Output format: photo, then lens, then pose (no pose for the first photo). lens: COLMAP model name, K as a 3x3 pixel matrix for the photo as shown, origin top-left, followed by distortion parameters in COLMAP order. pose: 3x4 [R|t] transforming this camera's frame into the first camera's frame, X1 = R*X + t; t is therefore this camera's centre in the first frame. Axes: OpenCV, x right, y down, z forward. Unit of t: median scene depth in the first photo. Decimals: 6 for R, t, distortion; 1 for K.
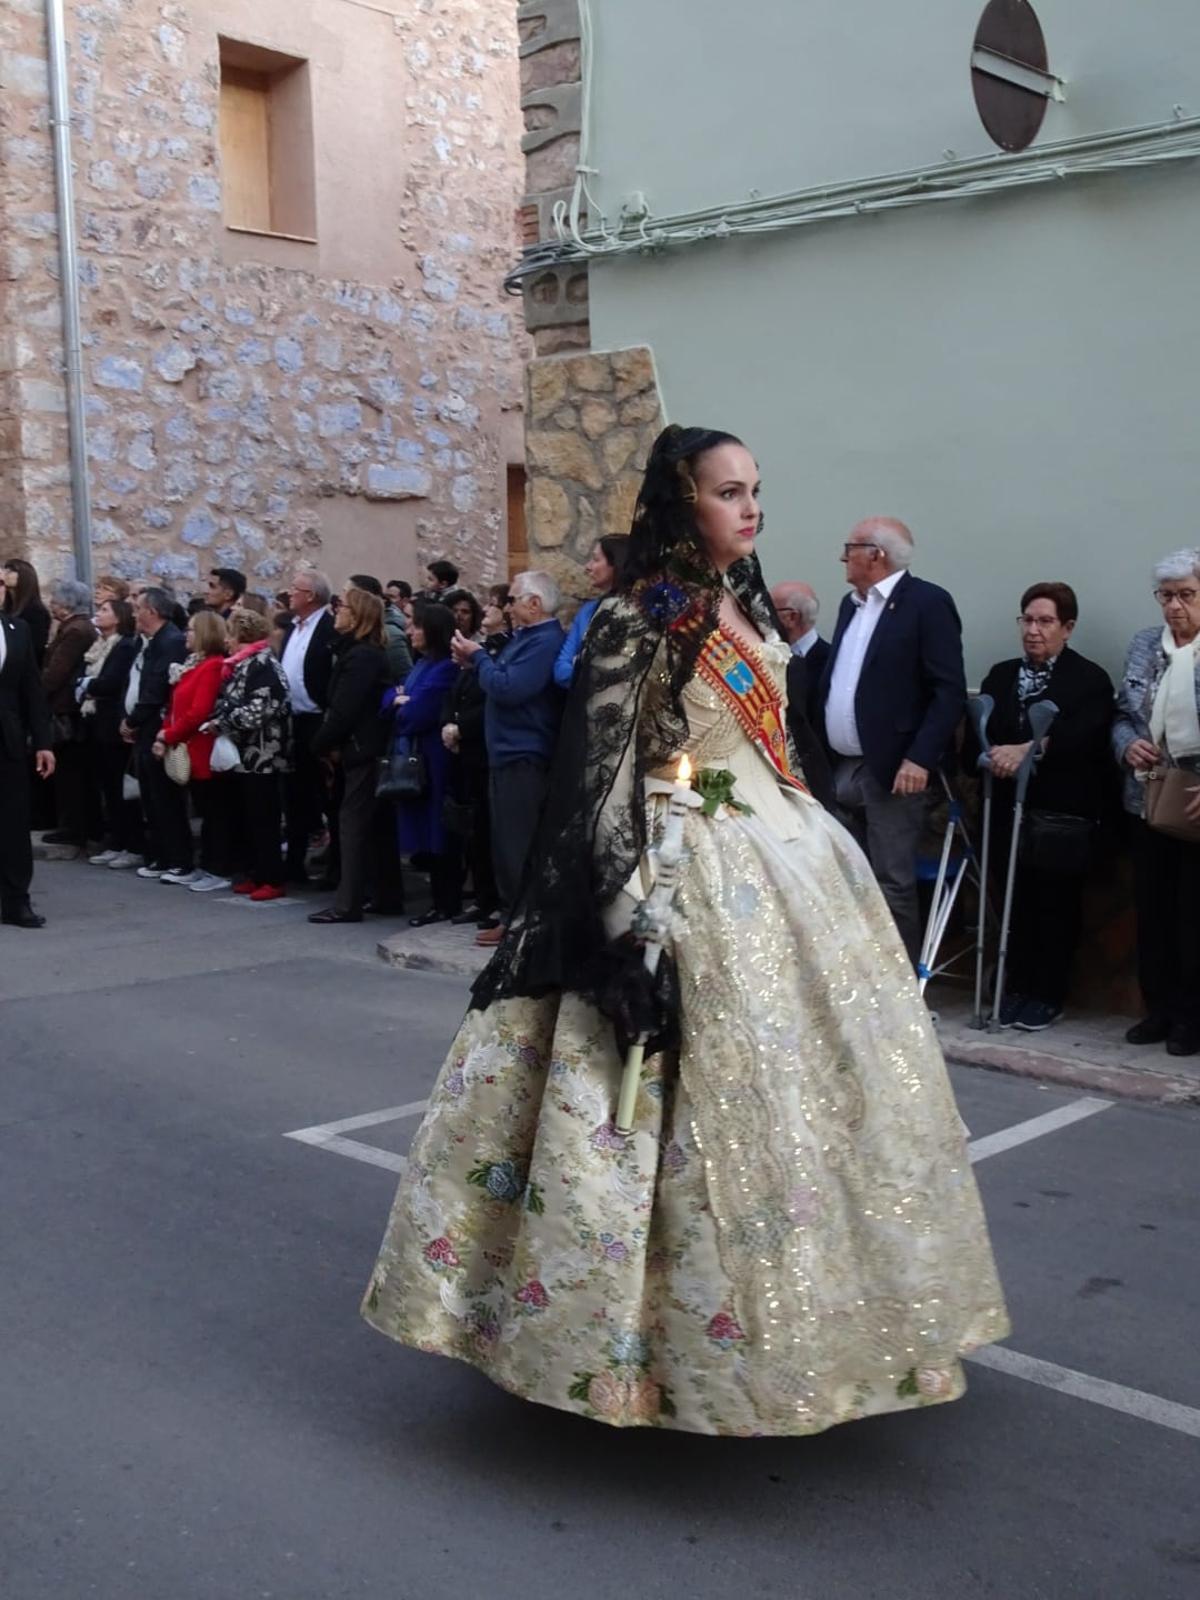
lens RADIAL K [[1773.3, 0, 593.1], [0, 1773.3, 790.0], [0, 0, 1]] dist [0.032289, 0.000000]
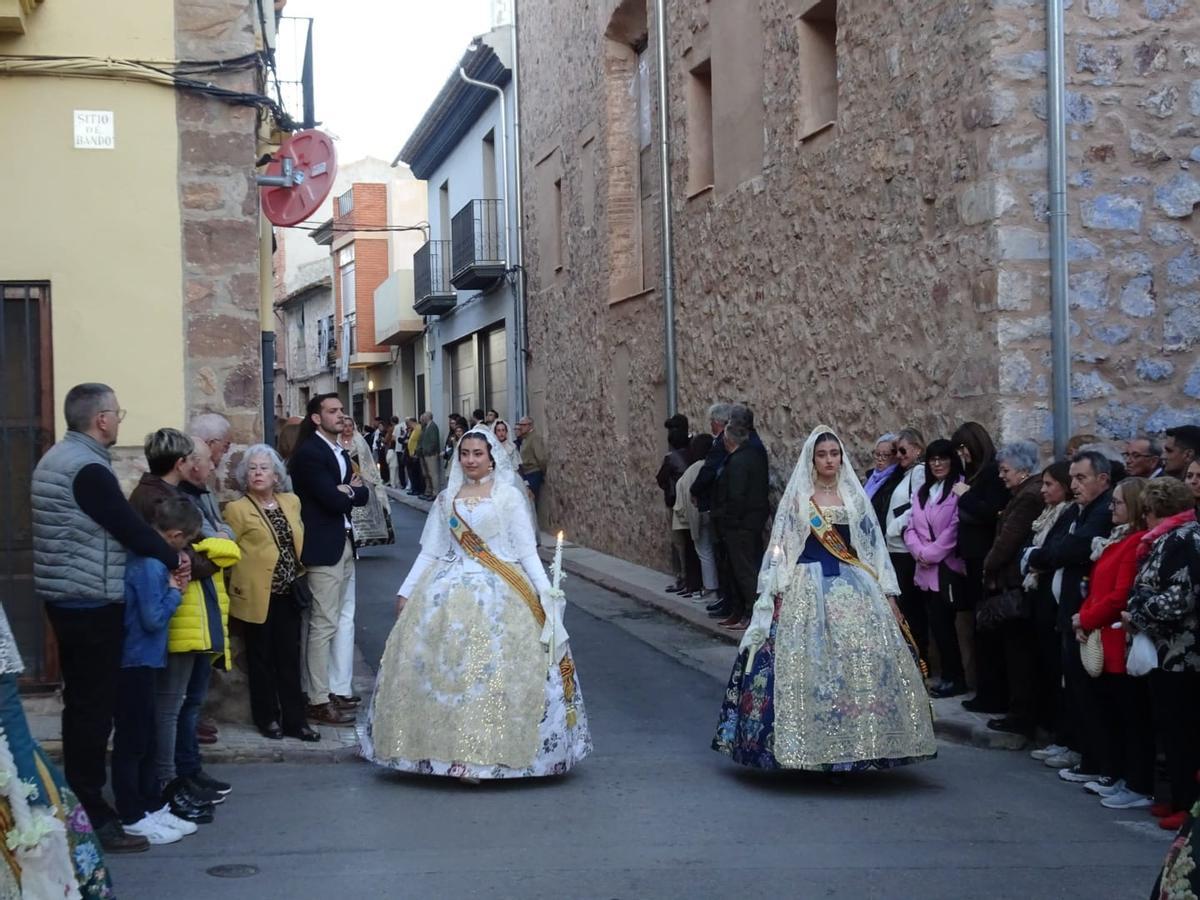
lens RADIAL K [[1798.3, 0, 614.2], [0, 1798.3, 447.5], [0, 0, 1]] dist [0.033724, 0.000000]
pose [[0.788196, 0.001253, -0.615423, 0.100289], [-0.069009, 0.993871, -0.086359, -0.018899], [0.611543, 0.110538, 0.783452, 0.140583]]
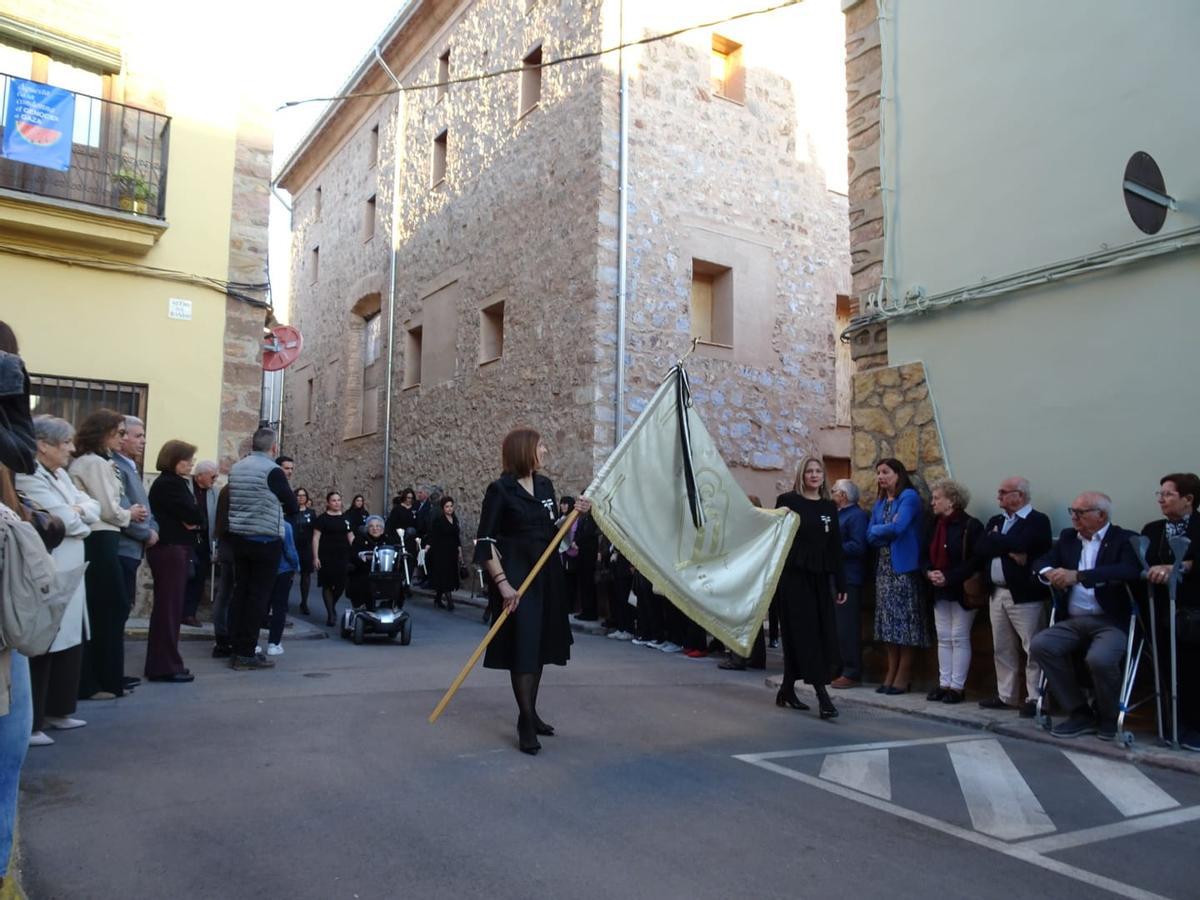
lens RADIAL K [[850.6, 0, 605.5], [0, 850.6, 450.1], [0, 0, 1]] dist [0.009242, -0.006102]
pose [[0.962278, 0.005811, -0.272006, -0.028831], [-0.065710, 0.975138, -0.211631, 0.036645], [0.264014, 0.221521, 0.938736, 0.047862]]
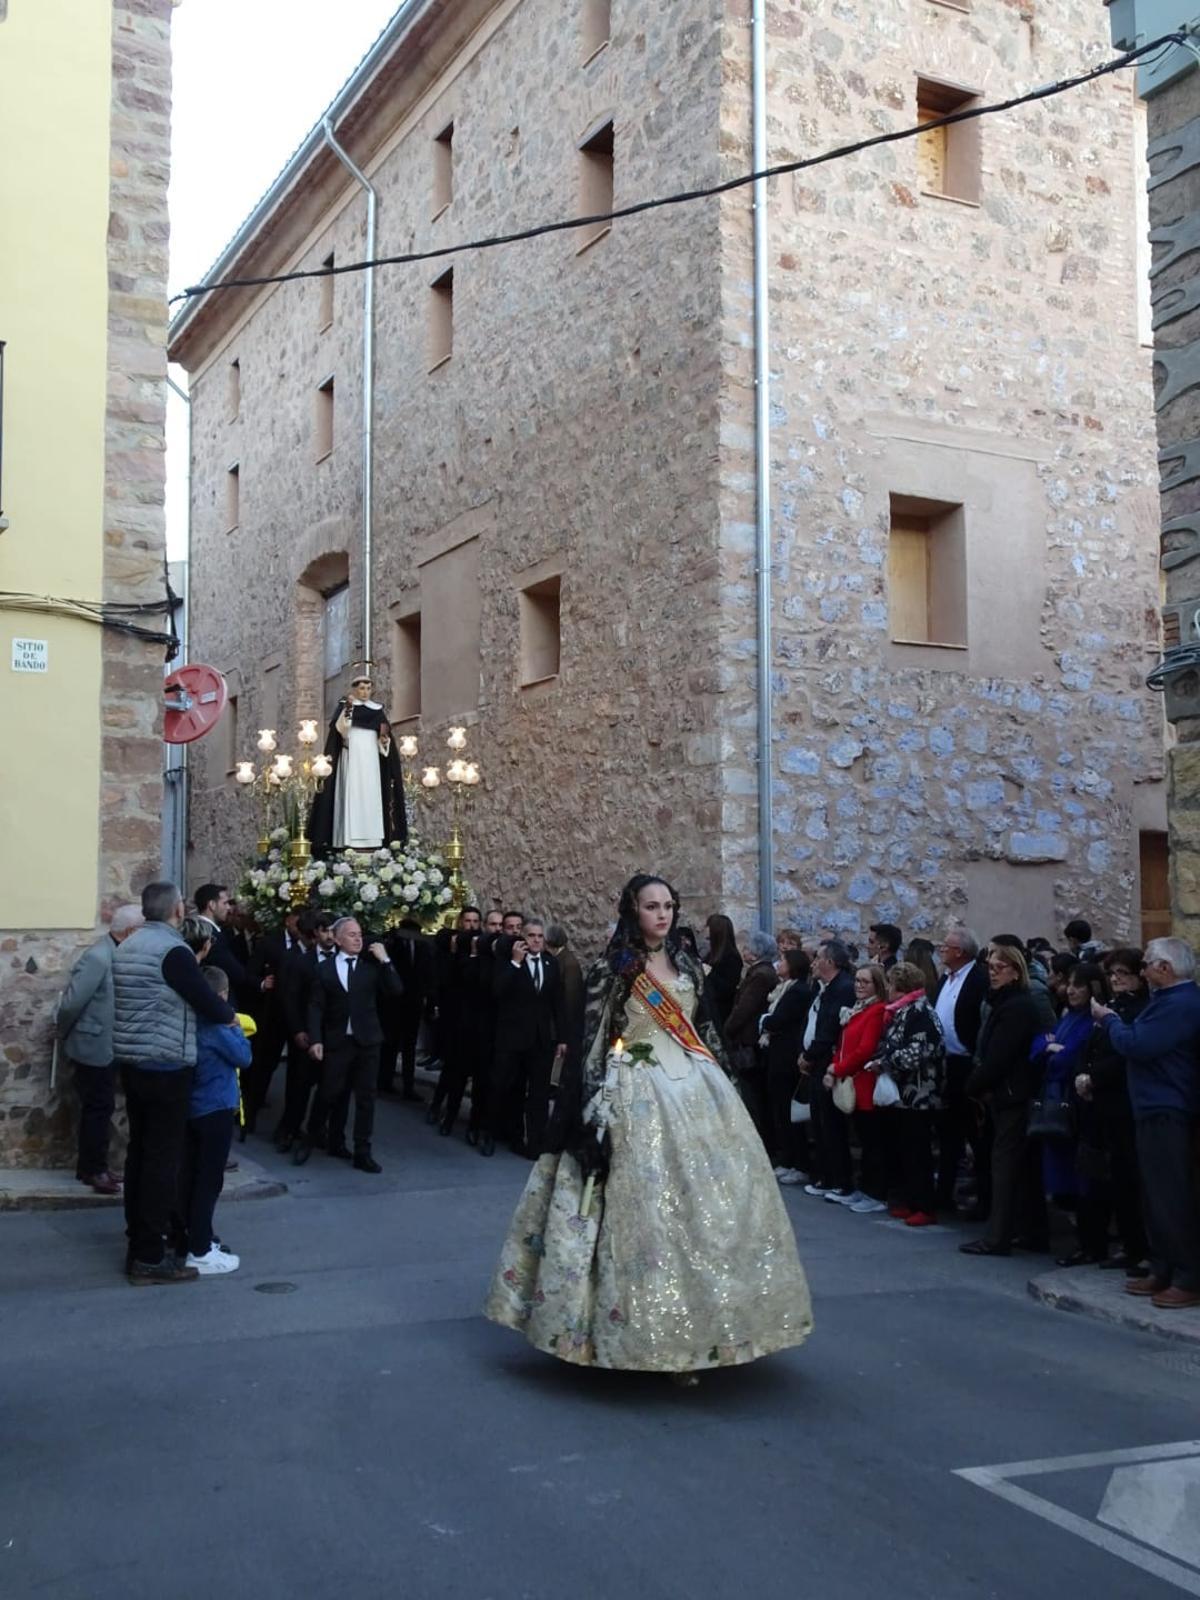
lens RADIAL K [[1543.3, 0, 597.5], [0, 1543.3, 794.7], [0, 0, 1]] dist [0.039572, 0.000000]
pose [[0.929948, -0.016072, -0.367340, -0.009206], [-0.057199, 0.980558, -0.187706, -0.007088], [0.363215, 0.195568, 0.910949, -0.003764]]
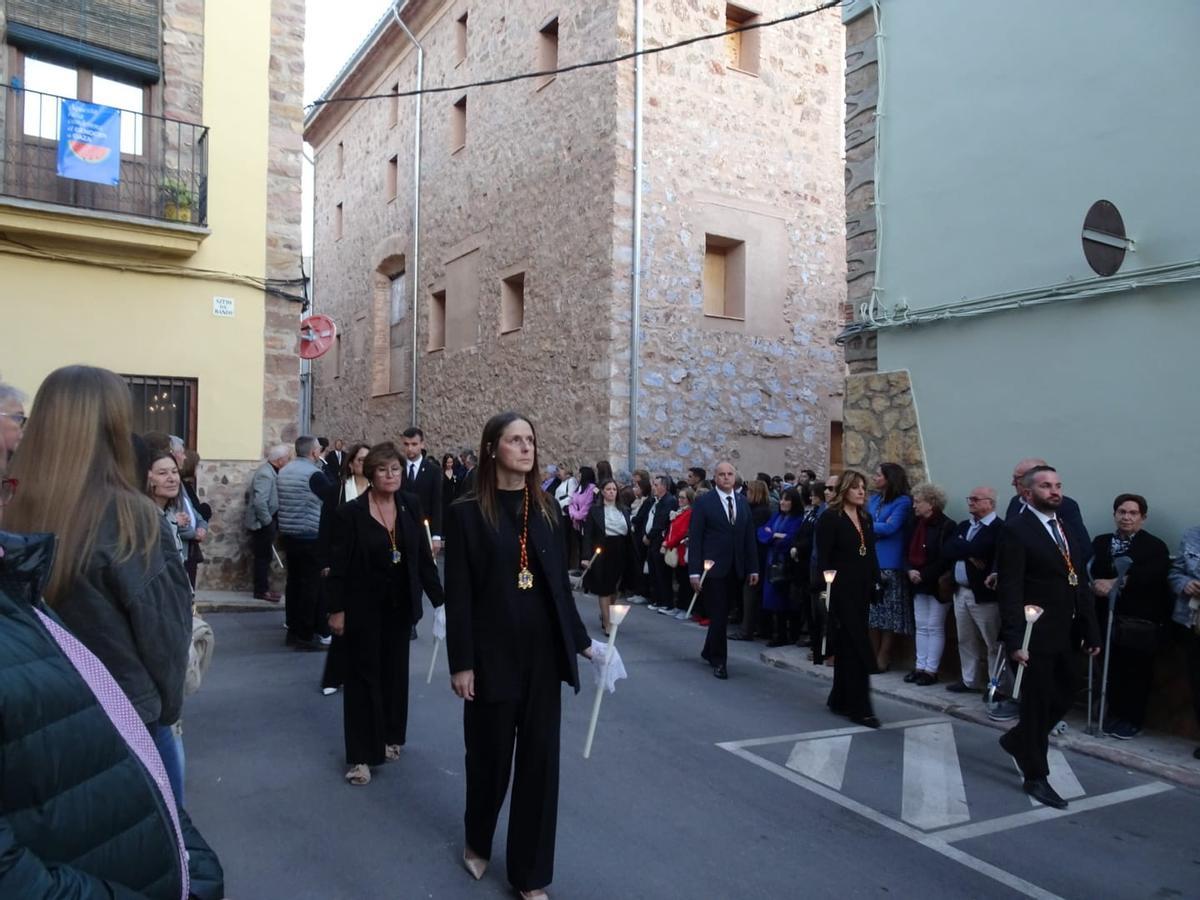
lens RADIAL K [[850.6, 0, 605.4], [0, 850.6, 449.7], [0, 0, 1]] dist [0.009242, -0.006102]
pose [[0.954331, 0.026710, -0.297554, -0.003975], [-0.068298, 0.989125, -0.130260, -0.003754], [0.290839, 0.144633, 0.945777, -0.013530]]
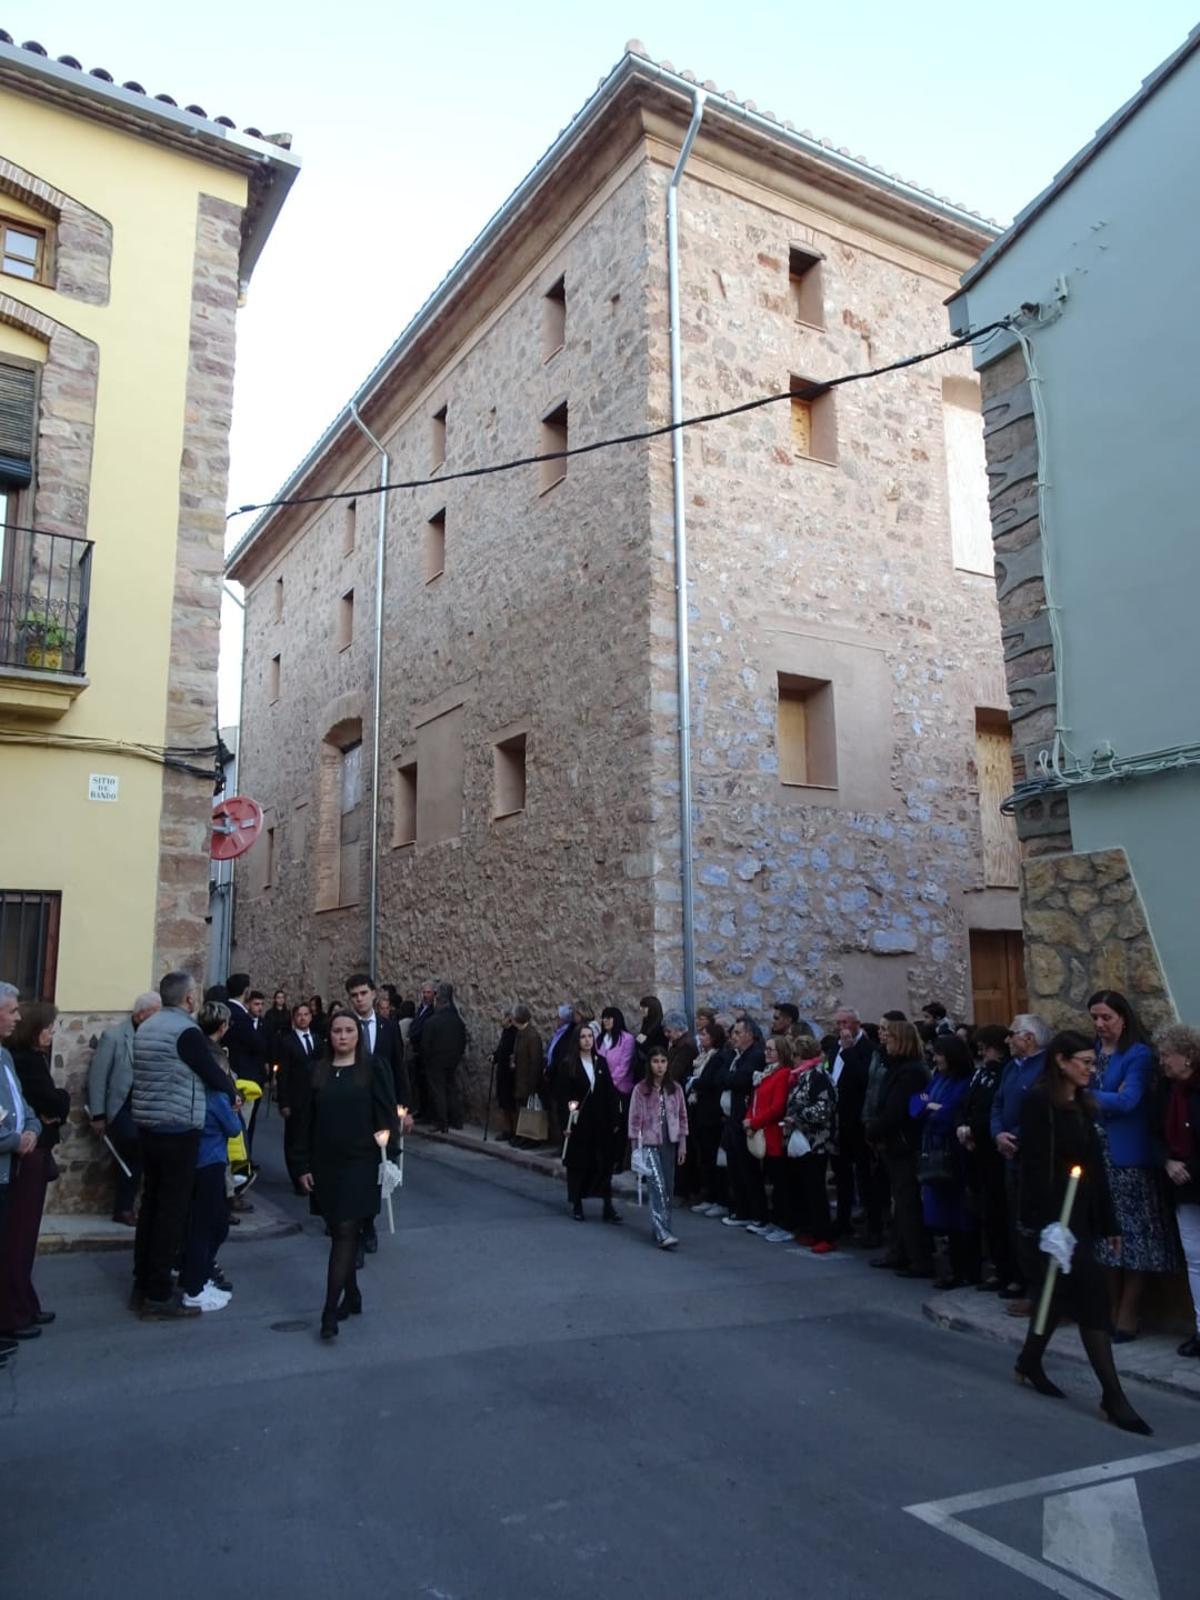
lens RADIAL K [[1134.1, 0, 600.0], [0, 1134.1, 792.2], [0, 0, 1]] dist [0.009242, -0.006102]
pose [[0.947113, -0.049192, -0.317107, -0.043244], [-0.046250, 0.956938, -0.286583, -0.014971], [0.317549, 0.286093, 0.904054, 0.050318]]
